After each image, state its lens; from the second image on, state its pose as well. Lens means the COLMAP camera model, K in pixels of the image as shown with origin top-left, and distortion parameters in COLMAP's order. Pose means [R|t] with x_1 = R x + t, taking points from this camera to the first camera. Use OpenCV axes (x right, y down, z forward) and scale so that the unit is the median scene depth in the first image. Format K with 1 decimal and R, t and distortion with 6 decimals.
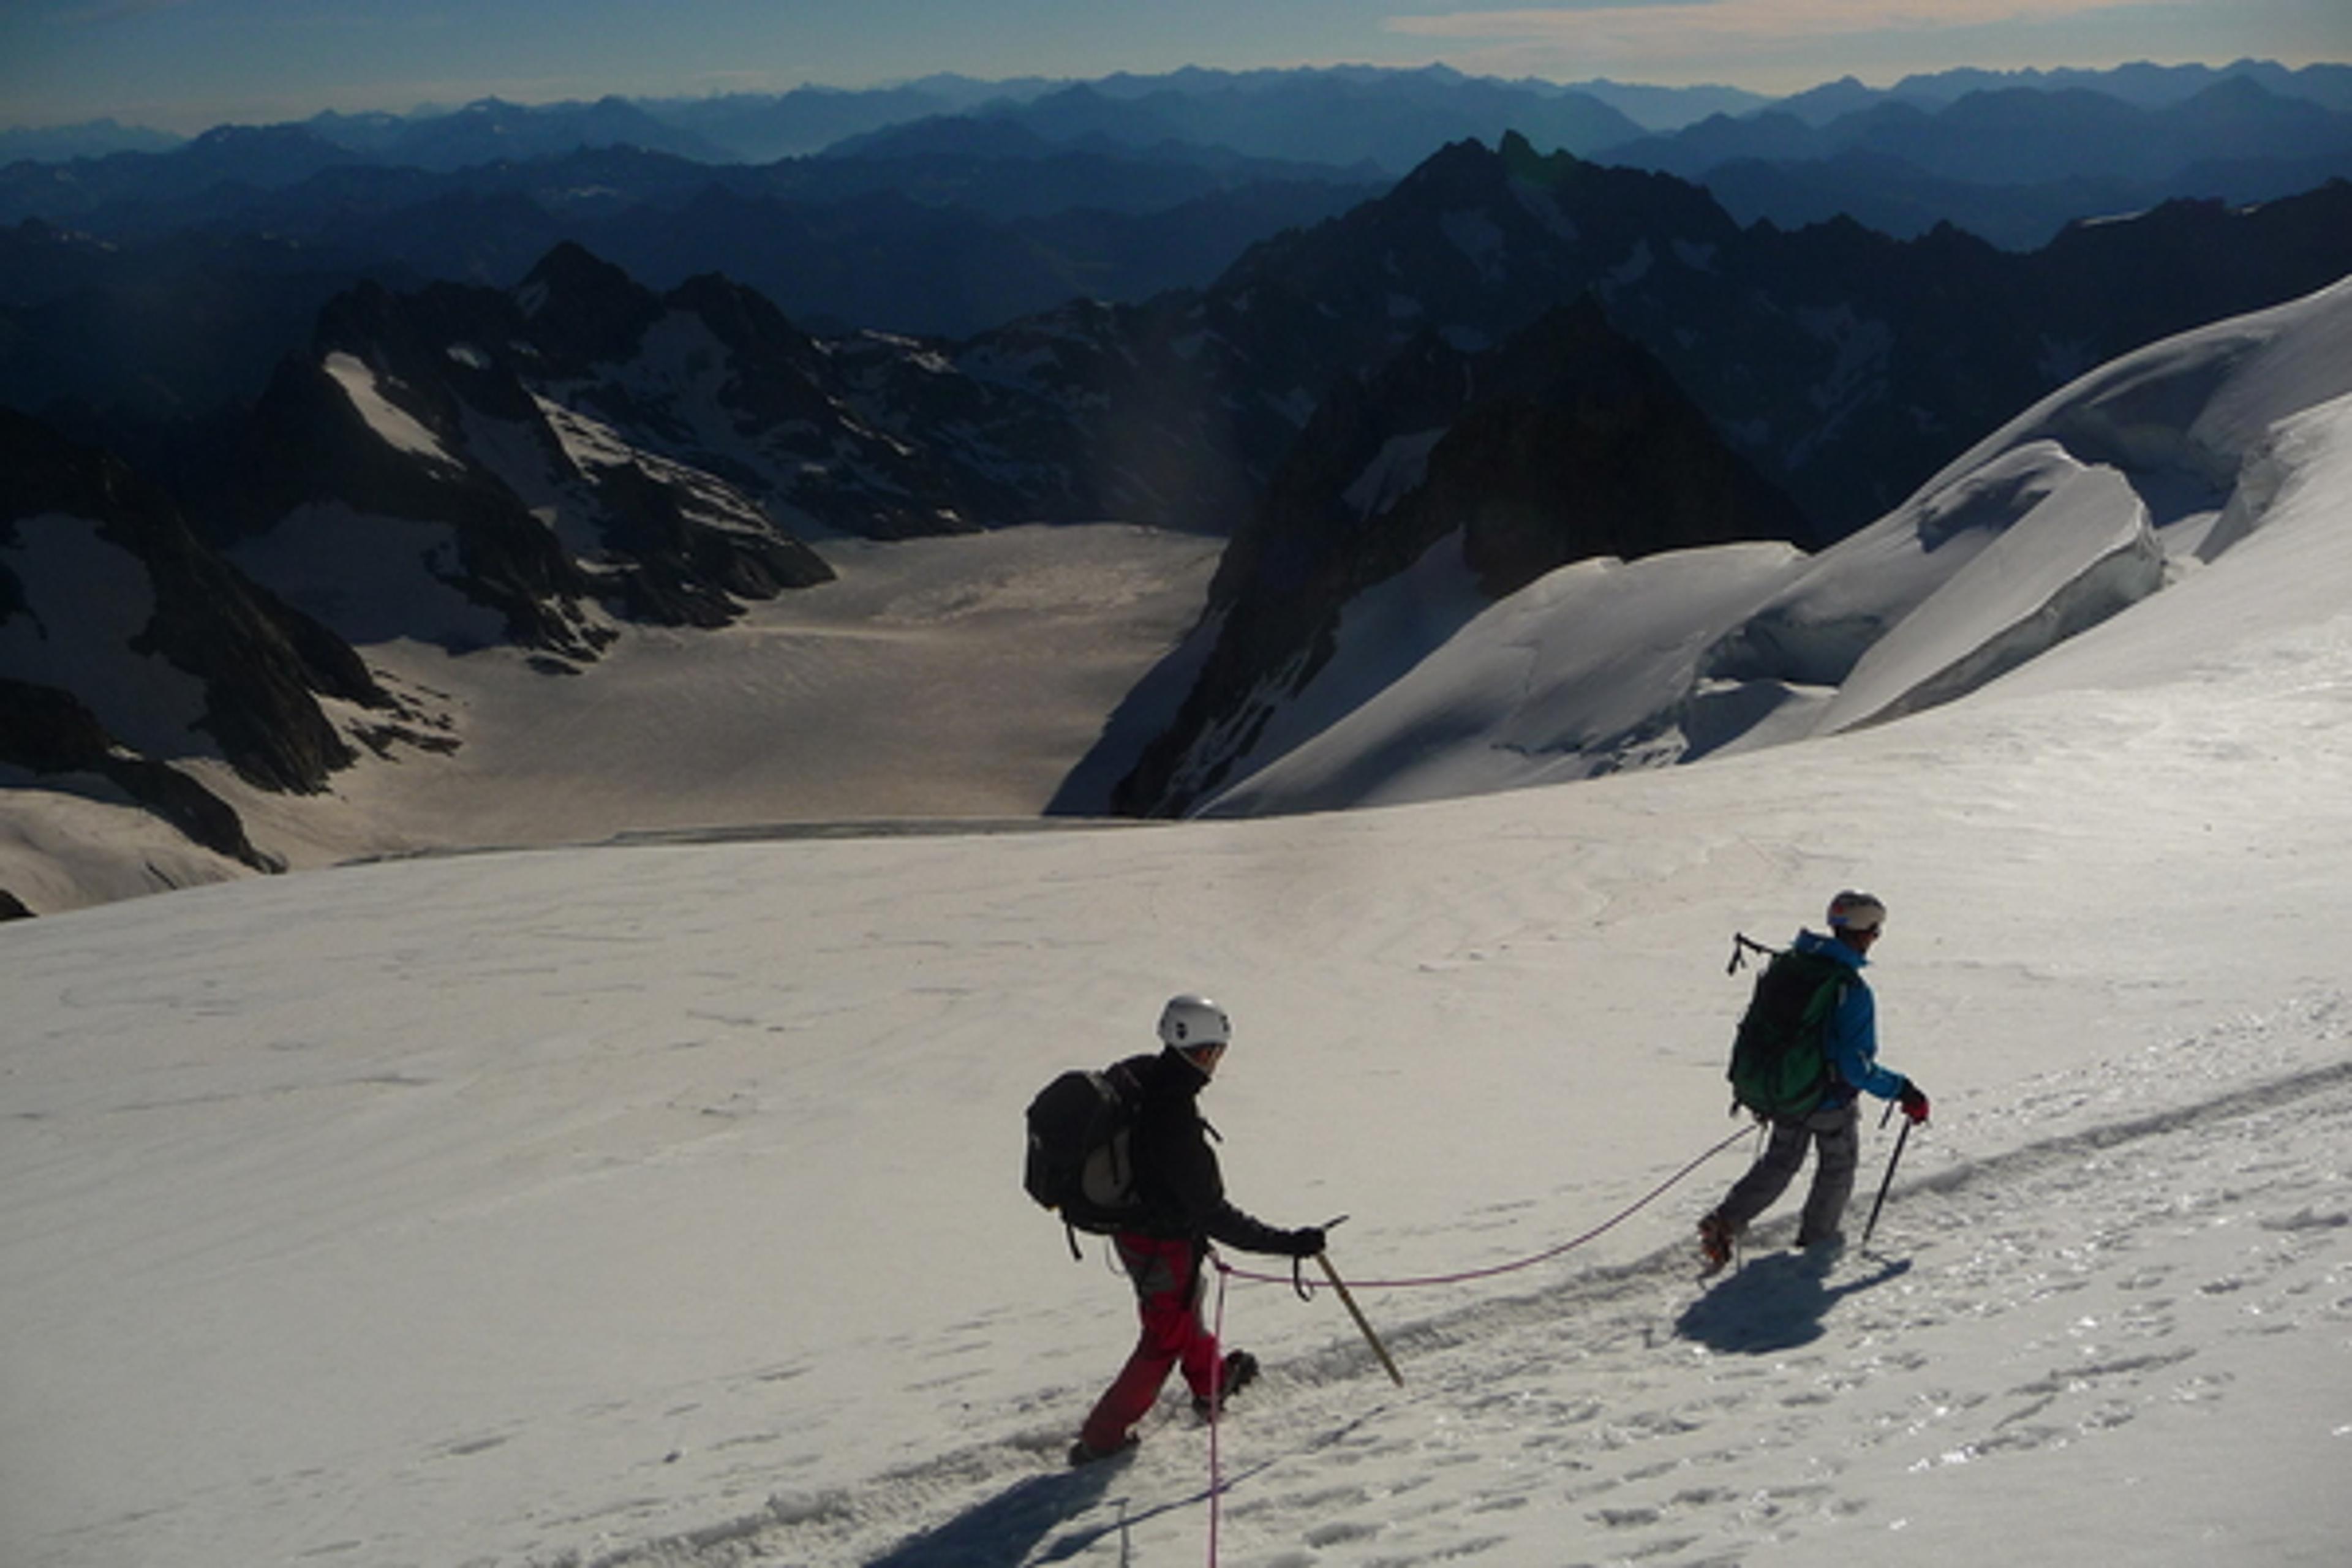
lens RADIAL K [[1880.3, 0, 1177.2], [0, 1880.3, 770.8], [0, 0, 1]] dist [-0.028587, 0.017624]
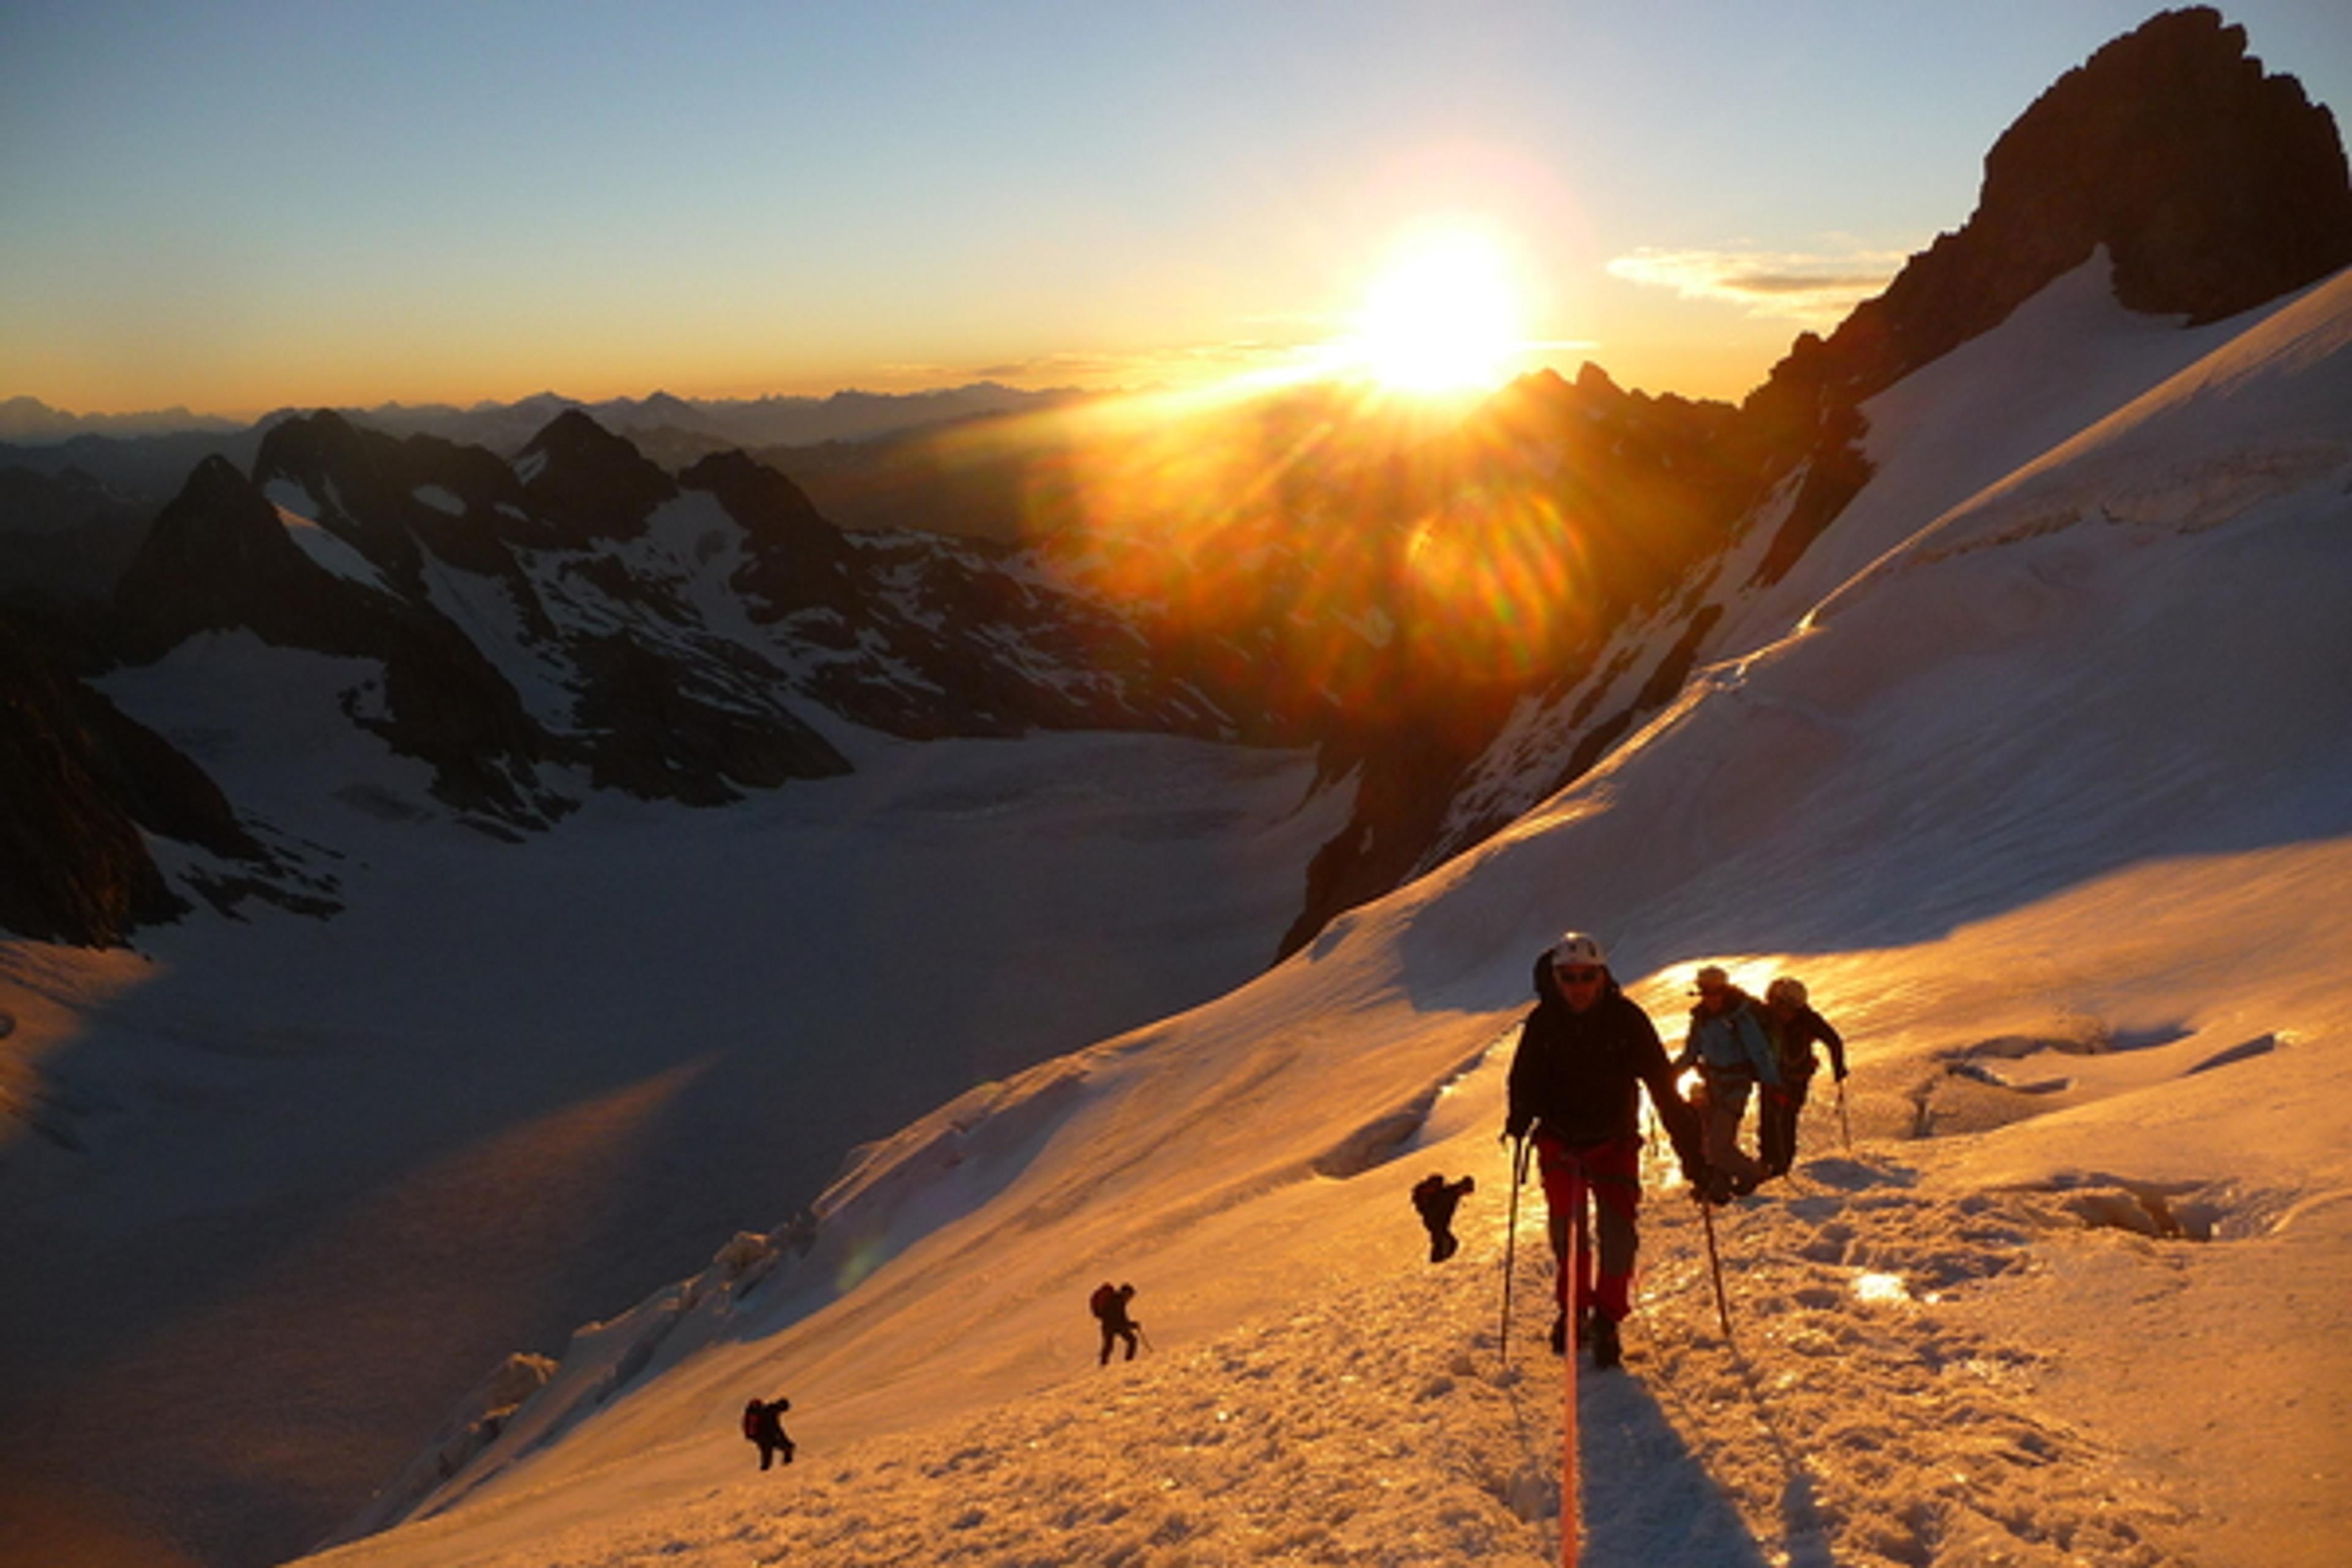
lens RADIAL K [[1880.3, 0, 1163.9], [0, 1880.3, 790.0], [0, 0, 1]] dist [-0.028587, 0.017624]
pose [[0.999637, 0.018919, -0.019191, -0.027346], [-0.021522, 0.989046, -0.146032, 0.028931], [0.016218, 0.146392, 0.989094, 0.178247]]
